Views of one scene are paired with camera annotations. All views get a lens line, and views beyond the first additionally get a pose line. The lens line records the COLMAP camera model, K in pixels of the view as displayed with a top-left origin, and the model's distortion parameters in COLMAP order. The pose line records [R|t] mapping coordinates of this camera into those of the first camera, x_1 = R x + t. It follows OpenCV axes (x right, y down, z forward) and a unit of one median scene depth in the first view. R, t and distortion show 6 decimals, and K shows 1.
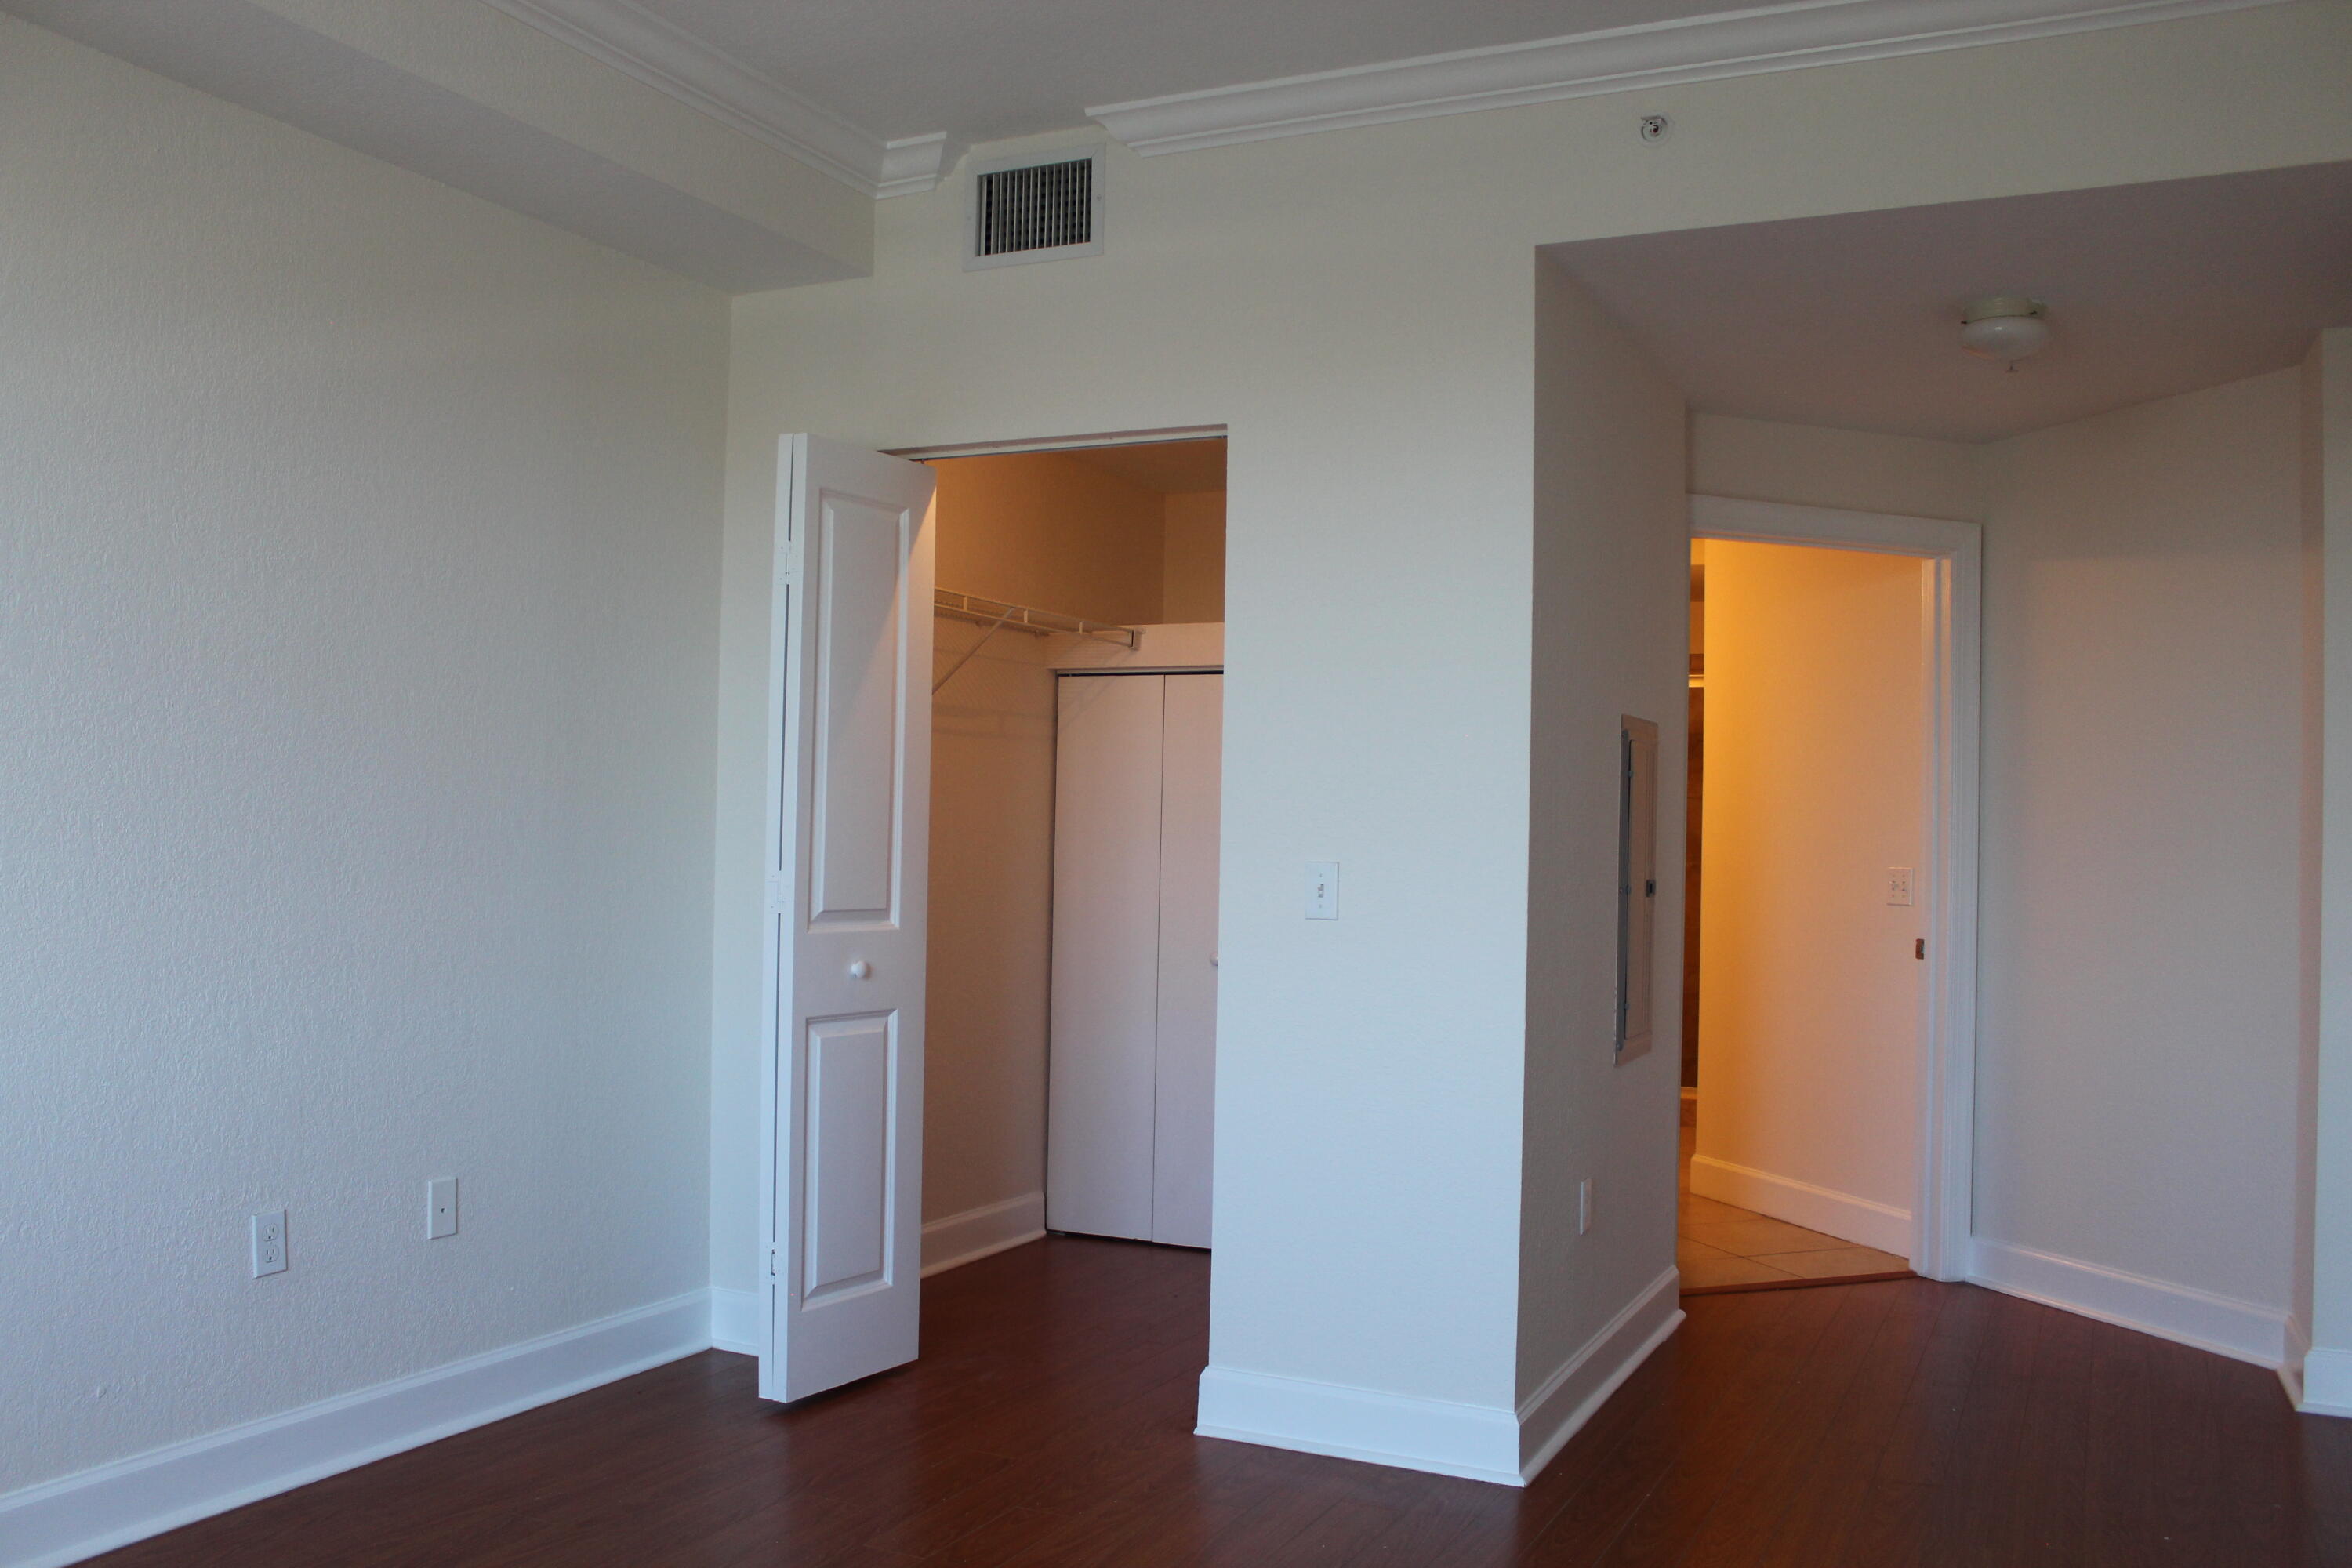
lens RADIAL K [[1983.2, 0, 1176.0], [0, 1983.2, 784.0], [0, 0, 1]] dist [-0.152687, 0.141793]
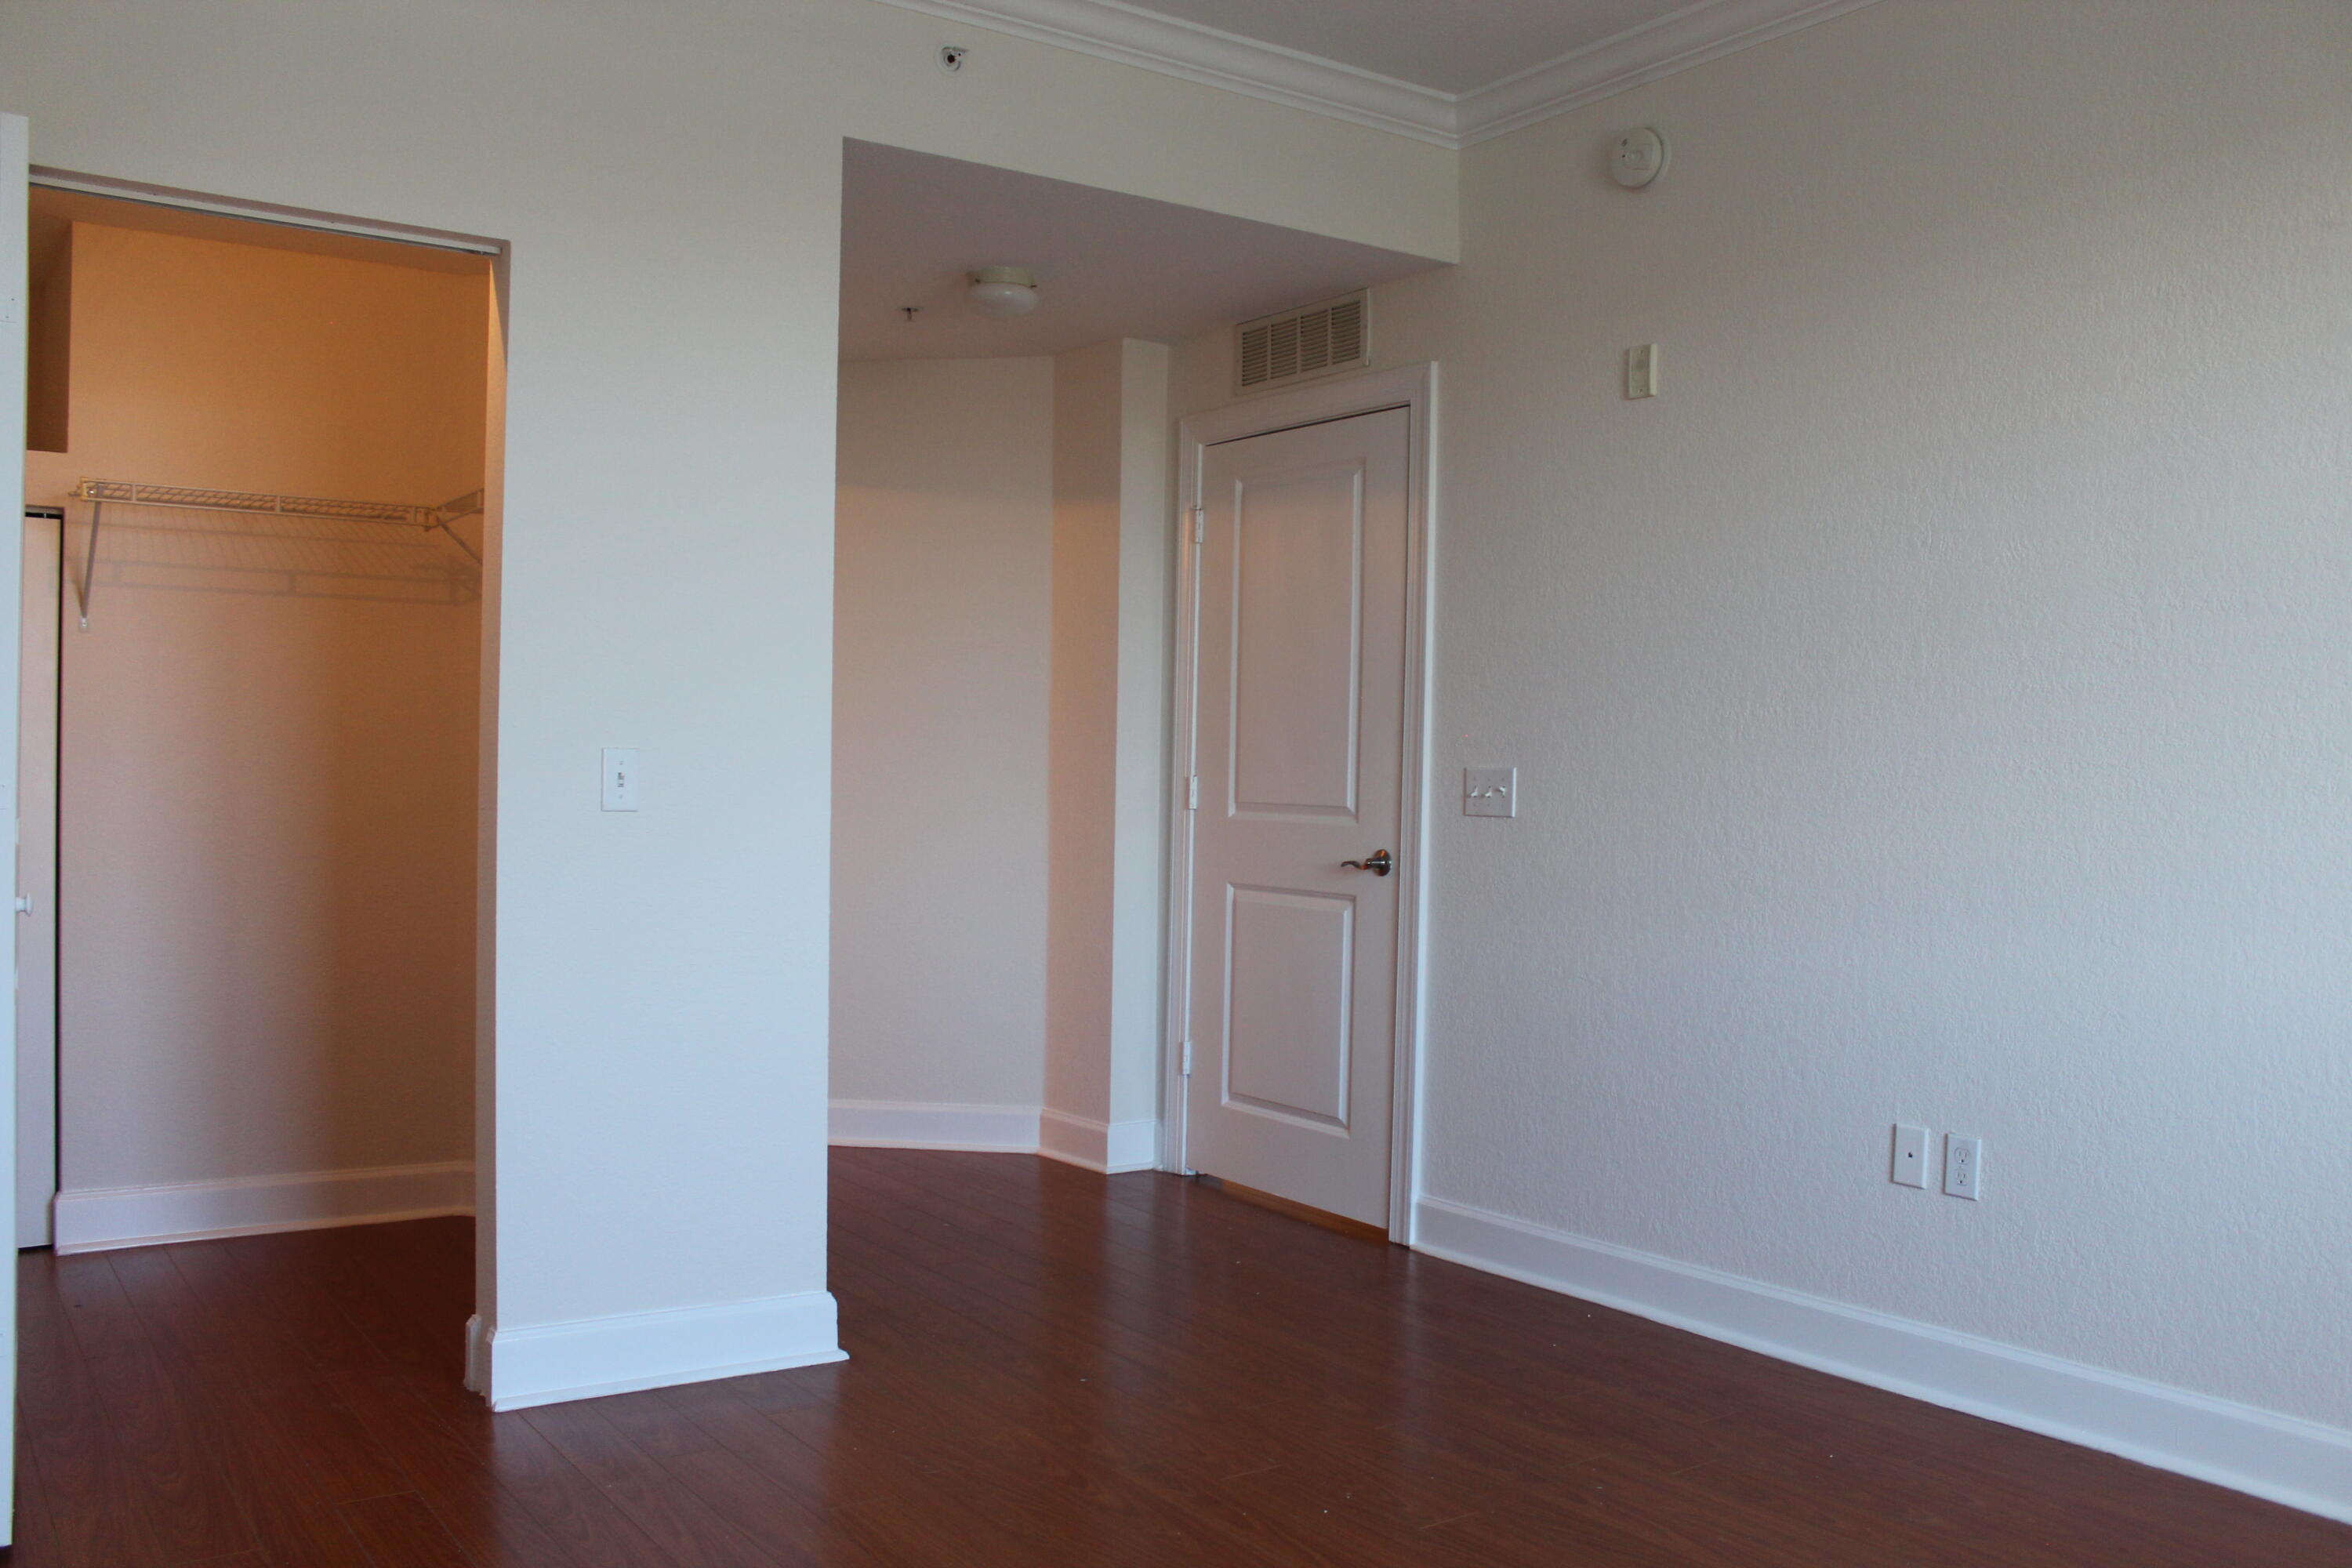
lens RADIAL K [[1983.2, 0, 1176.0], [0, 1983.2, 784.0], [0, 0, 1]] dist [-0.152687, 0.141793]
pose [[0.495805, -0.013065, 0.868336, -0.588689], [-0.029320, 0.999065, 0.031774, 0.020206], [-0.867939, -0.041213, 0.494958, 0.333657]]
